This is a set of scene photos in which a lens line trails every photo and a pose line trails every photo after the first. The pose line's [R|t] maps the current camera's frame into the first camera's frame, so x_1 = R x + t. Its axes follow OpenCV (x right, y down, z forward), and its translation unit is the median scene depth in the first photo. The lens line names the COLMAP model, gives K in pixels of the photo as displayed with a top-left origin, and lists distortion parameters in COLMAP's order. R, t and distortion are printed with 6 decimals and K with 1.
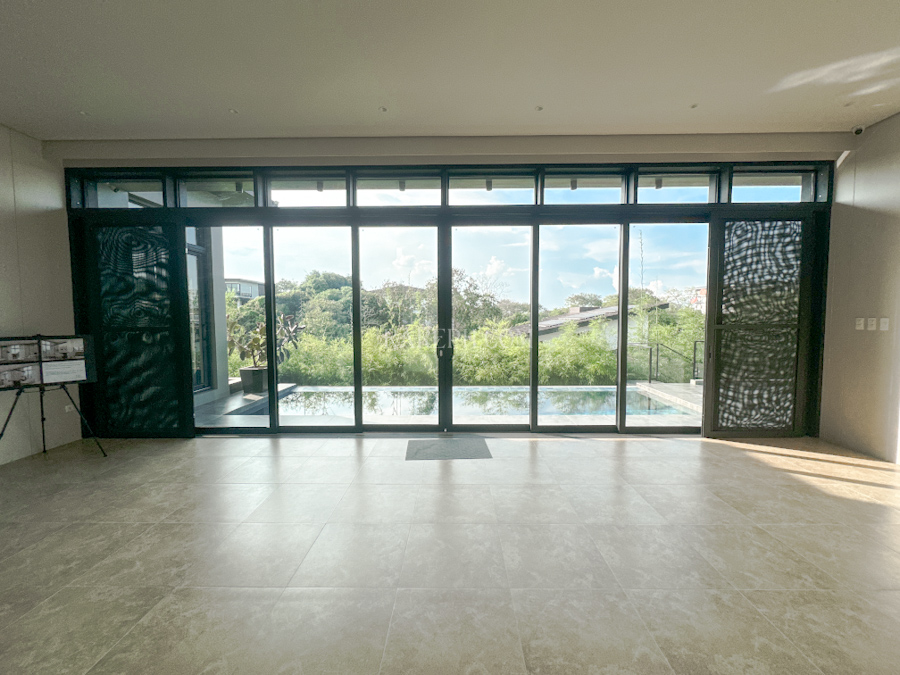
lens RADIAL K [[363.1, 0, 450.9], [0, 363.1, 337.5], [0, 0, 1]] dist [-0.007973, 0.002329]
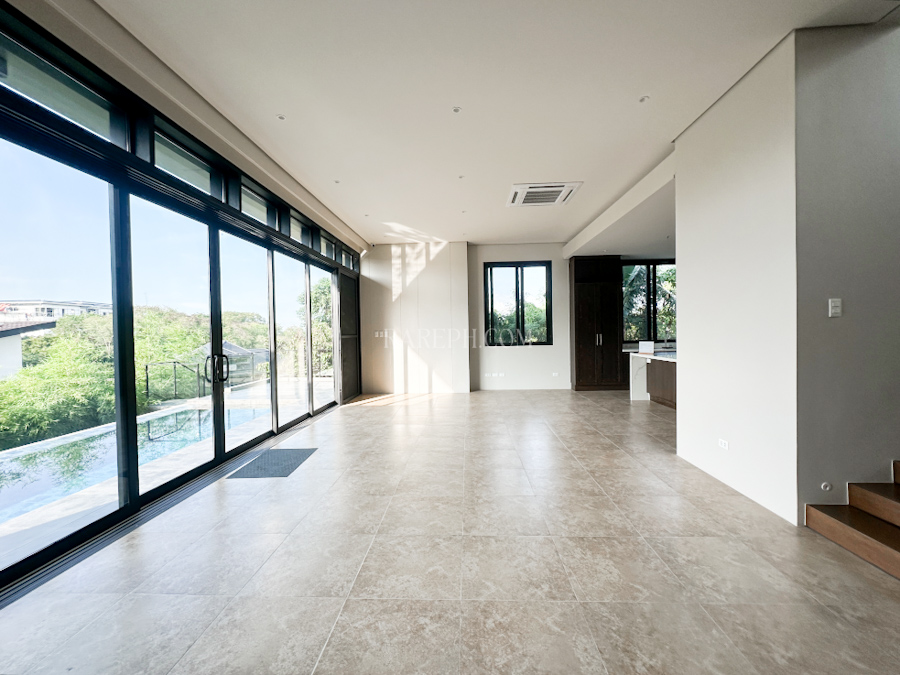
lens RADIAL K [[363.1, 0, 456.2], [0, 363.1, 337.8], [0, 0, 1]] dist [-0.007973, 0.002329]
pose [[0.028693, -0.015827, 0.999463, -0.951142], [0.074480, 0.997129, 0.013652, -0.008484], [-0.996810, 0.074048, 0.029789, 0.439454]]
